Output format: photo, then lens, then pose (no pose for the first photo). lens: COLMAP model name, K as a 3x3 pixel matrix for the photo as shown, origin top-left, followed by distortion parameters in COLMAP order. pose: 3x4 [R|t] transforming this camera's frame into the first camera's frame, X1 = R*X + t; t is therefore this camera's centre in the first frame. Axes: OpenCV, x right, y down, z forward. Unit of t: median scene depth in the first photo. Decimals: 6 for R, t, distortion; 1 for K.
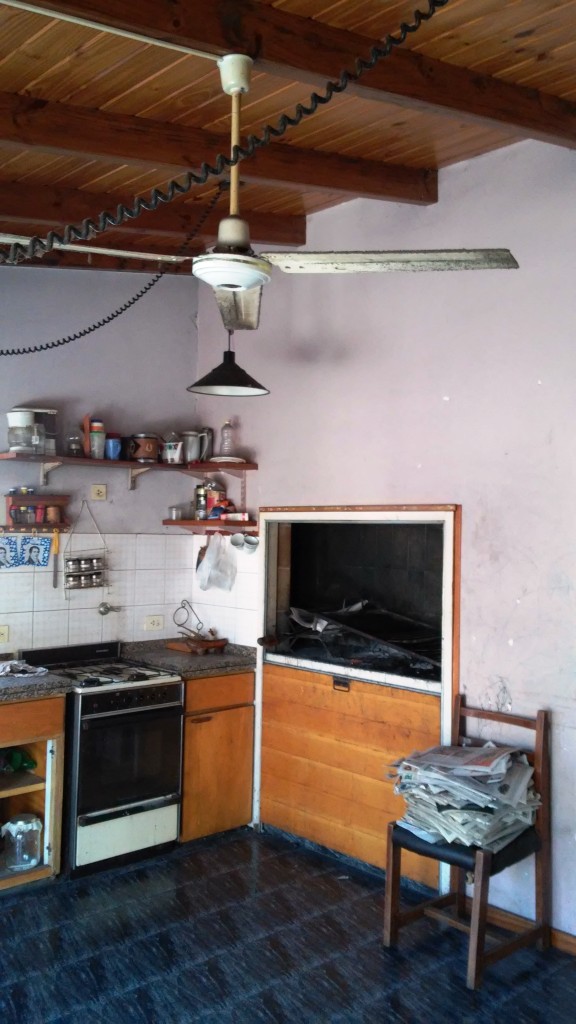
lens RADIAL K [[898.2, 0, 289.9], [0, 898.2, 512.6], [0, 0, 1]] dist [0.098382, -0.010692]
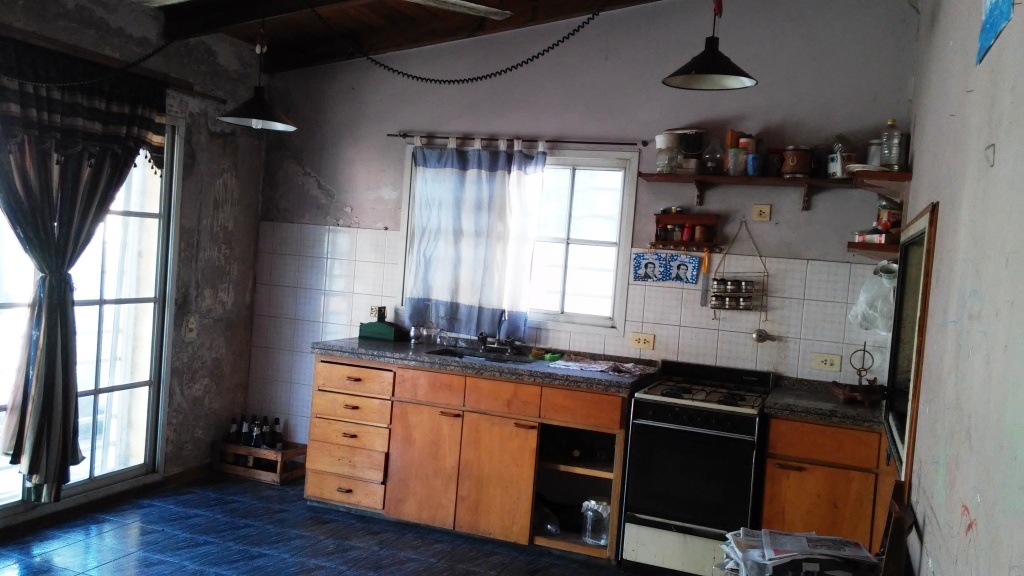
lens RADIAL K [[898.2, 0, 513.9], [0, 898.2, 287.8], [0, 0, 1]] dist [0.098382, -0.010692]
pose [[0.442028, 0.049164, -0.895653, 0.557432], [-0.054810, 0.998111, 0.027738, 0.046293], [0.895325, 0.036829, 0.443888, 0.362507]]
